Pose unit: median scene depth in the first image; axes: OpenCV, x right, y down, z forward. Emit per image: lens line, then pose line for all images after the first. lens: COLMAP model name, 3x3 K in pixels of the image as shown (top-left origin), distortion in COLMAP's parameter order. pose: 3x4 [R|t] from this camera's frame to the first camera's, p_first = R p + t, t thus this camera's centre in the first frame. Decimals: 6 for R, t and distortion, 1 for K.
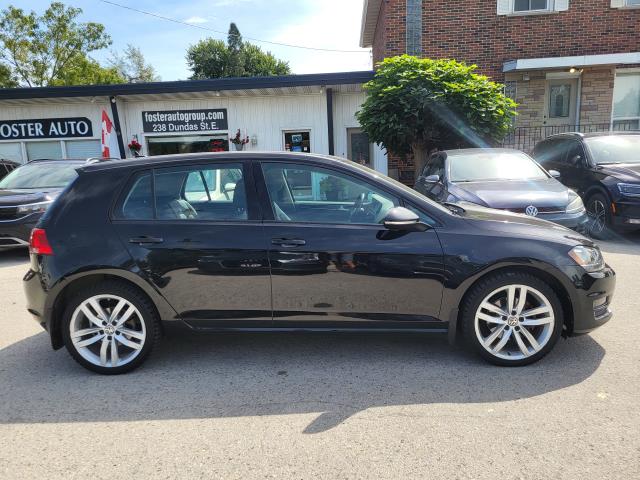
lens RADIAL K [[493.3, 0, 319.7], [0, 493.3, 238.9], [0, 0, 1]] dist [0.070589, -0.051128]
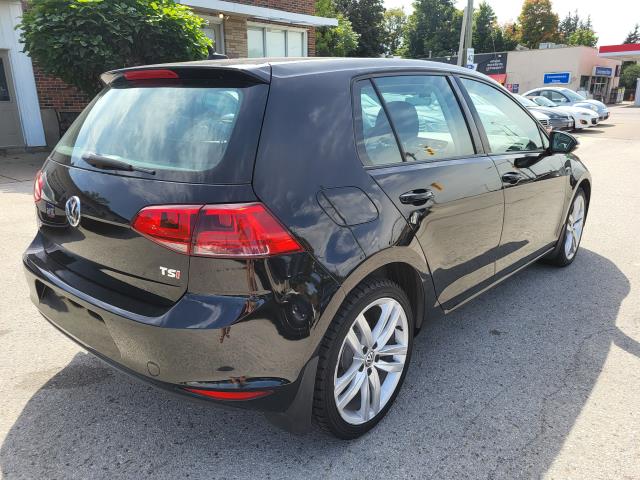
lens RADIAL K [[493.3, 0, 319.9], [0, 493.3, 241.2], [0, 0, 1]] dist [0.070589, -0.051128]
pose [[0.632348, -0.184070, 0.752499, -0.228465], [0.107639, 0.982816, 0.149956, -0.011644], [-0.767170, -0.013826, 0.641294, 0.177655]]
